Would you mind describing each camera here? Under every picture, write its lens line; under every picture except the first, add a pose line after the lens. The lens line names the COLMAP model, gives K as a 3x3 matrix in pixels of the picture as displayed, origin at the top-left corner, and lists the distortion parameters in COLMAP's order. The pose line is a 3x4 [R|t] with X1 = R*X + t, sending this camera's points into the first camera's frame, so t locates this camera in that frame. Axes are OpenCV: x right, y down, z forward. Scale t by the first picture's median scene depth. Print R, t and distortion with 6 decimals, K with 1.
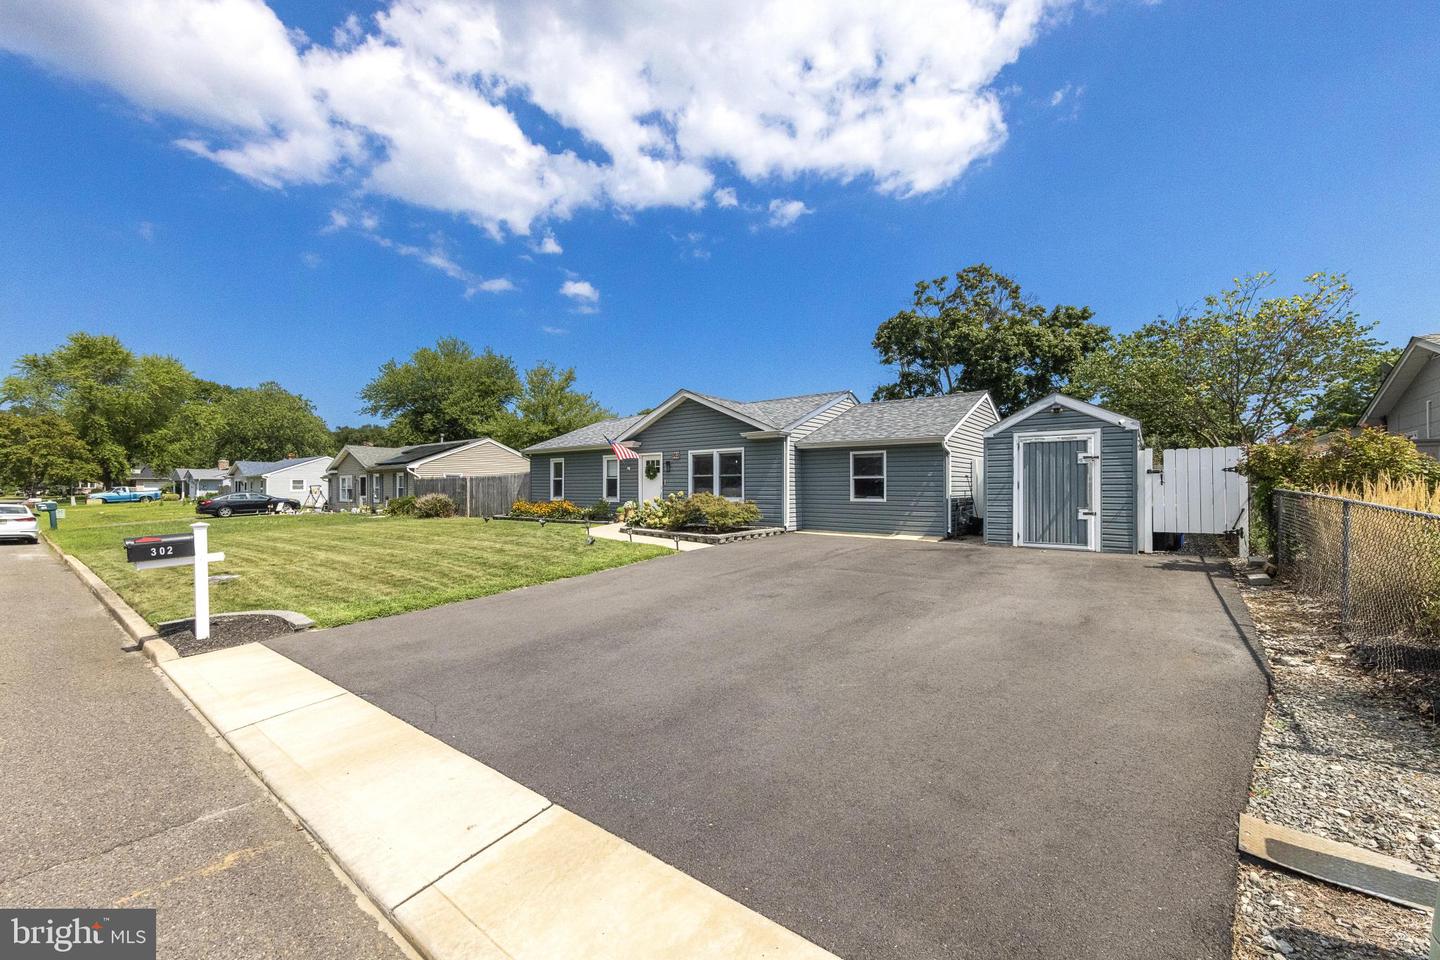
lens RADIAL K [[568.8, 0, 725.7], [0, 568.8, 488.0], [0, 0, 1]] dist [0.003746, -0.000421]
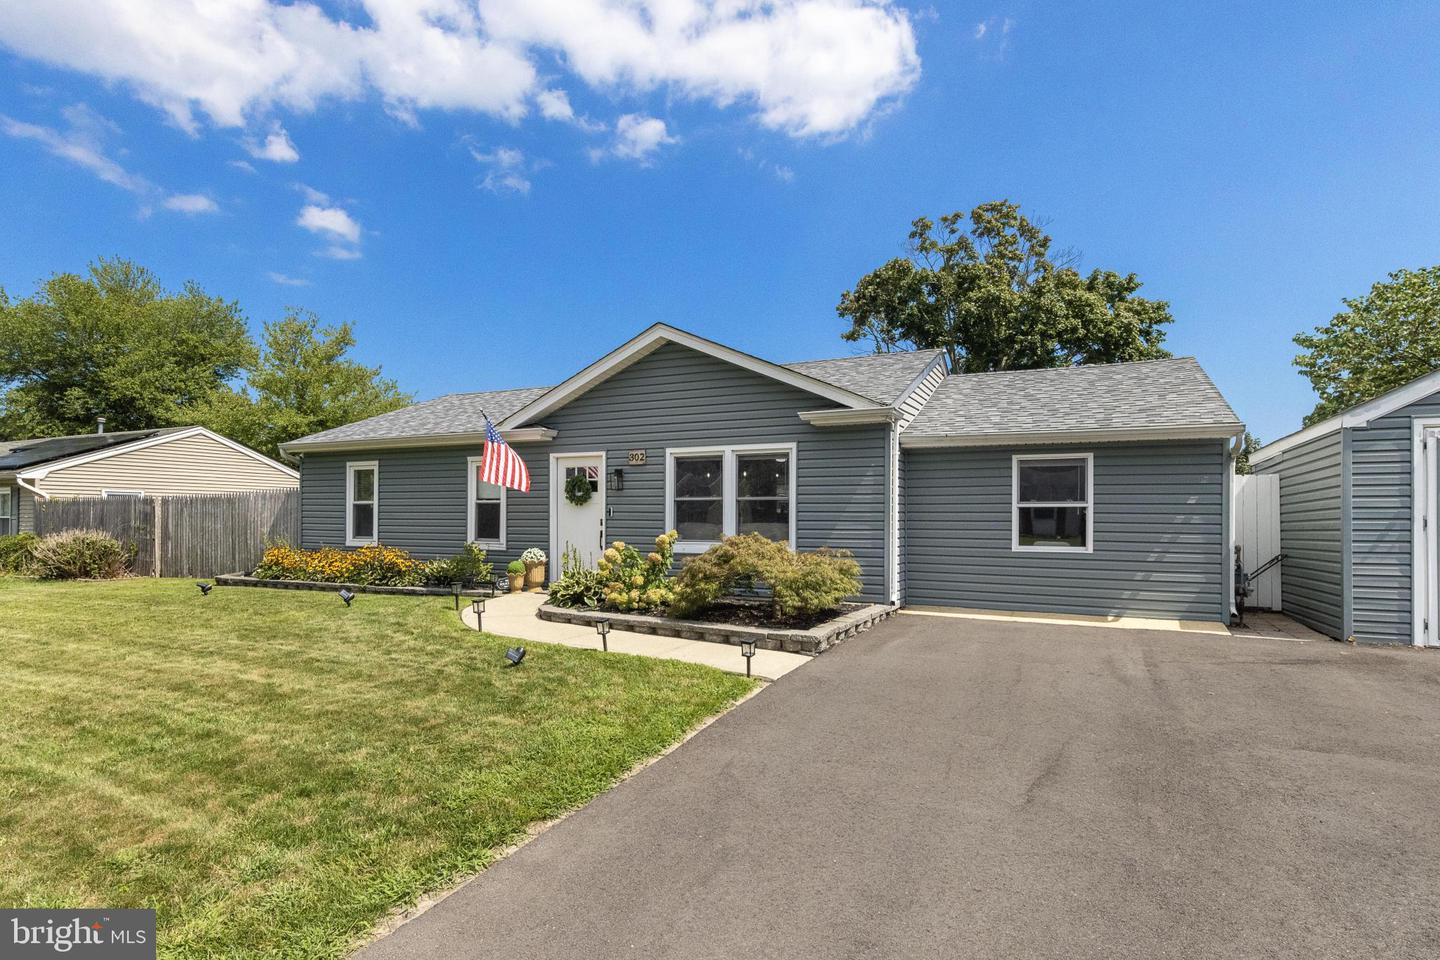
lens RADIAL K [[761.6, 0, 727.5], [0, 761.6, 522.1], [0, 0, 1]] dist [0.003701, 0.000923]
pose [[0.975625, 0.005787, 0.219367, -0.151521], [-0.006229, 0.999980, 0.001323, -0.001970], [-0.219355, -0.002657, 0.975641, 0.320814]]
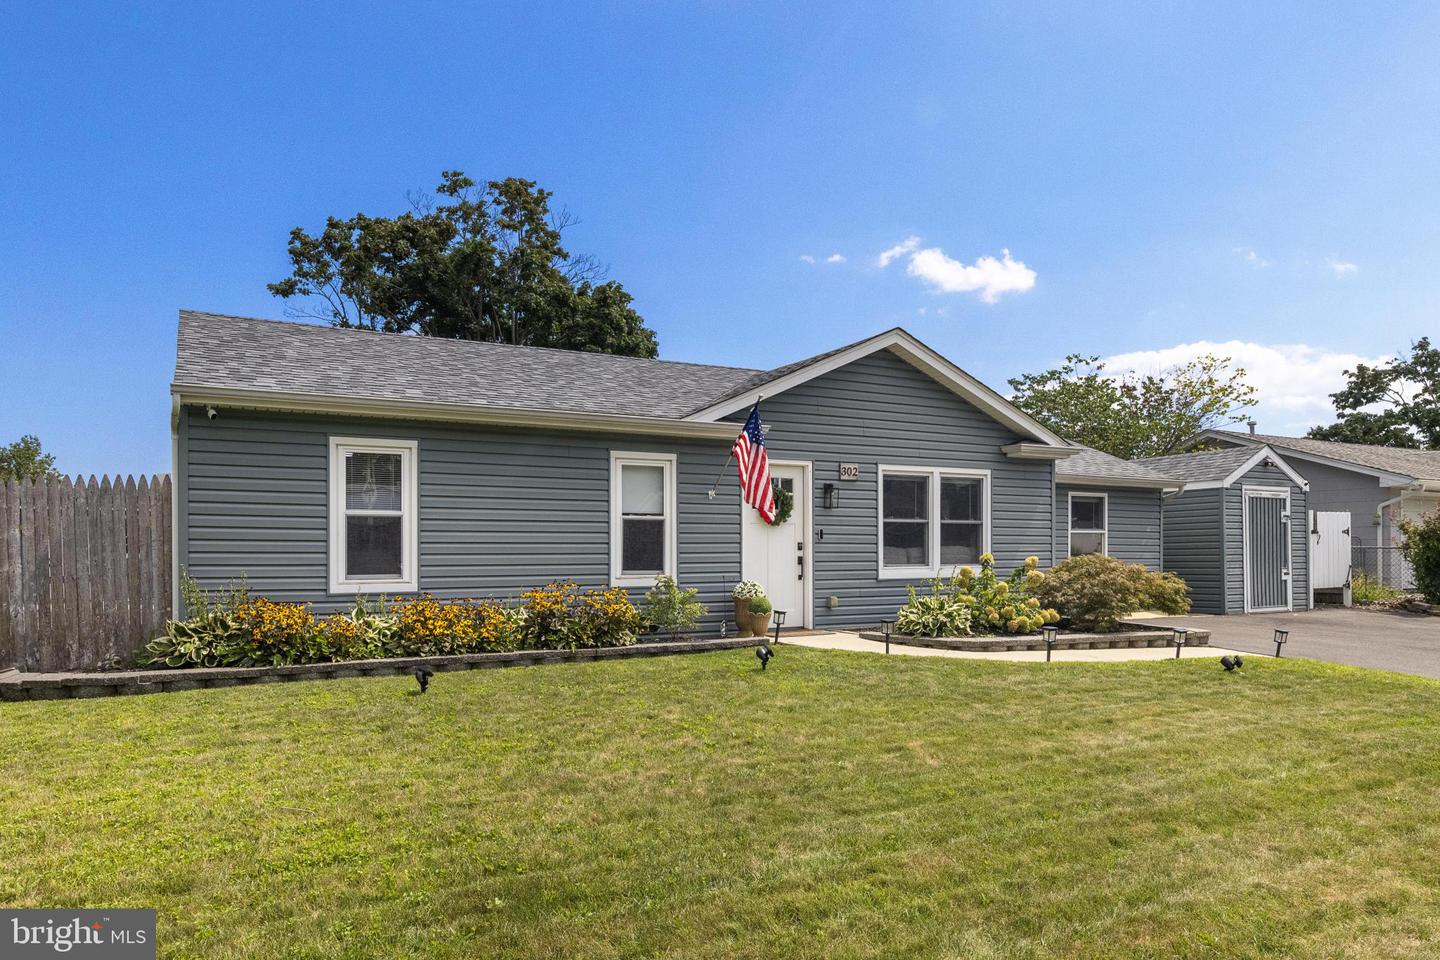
lens RADIAL K [[949.7, 0, 736.5], [0, 949.7, 556.1], [0, 0, 1]] dist [0.005378, 0.001427]
pose [[0.385591, -0.007160, 0.922642, -0.770458], [-0.000004, 0.999970, 0.007761, 0.001607], [-0.922670, -0.002996, 0.385579, 0.773686]]
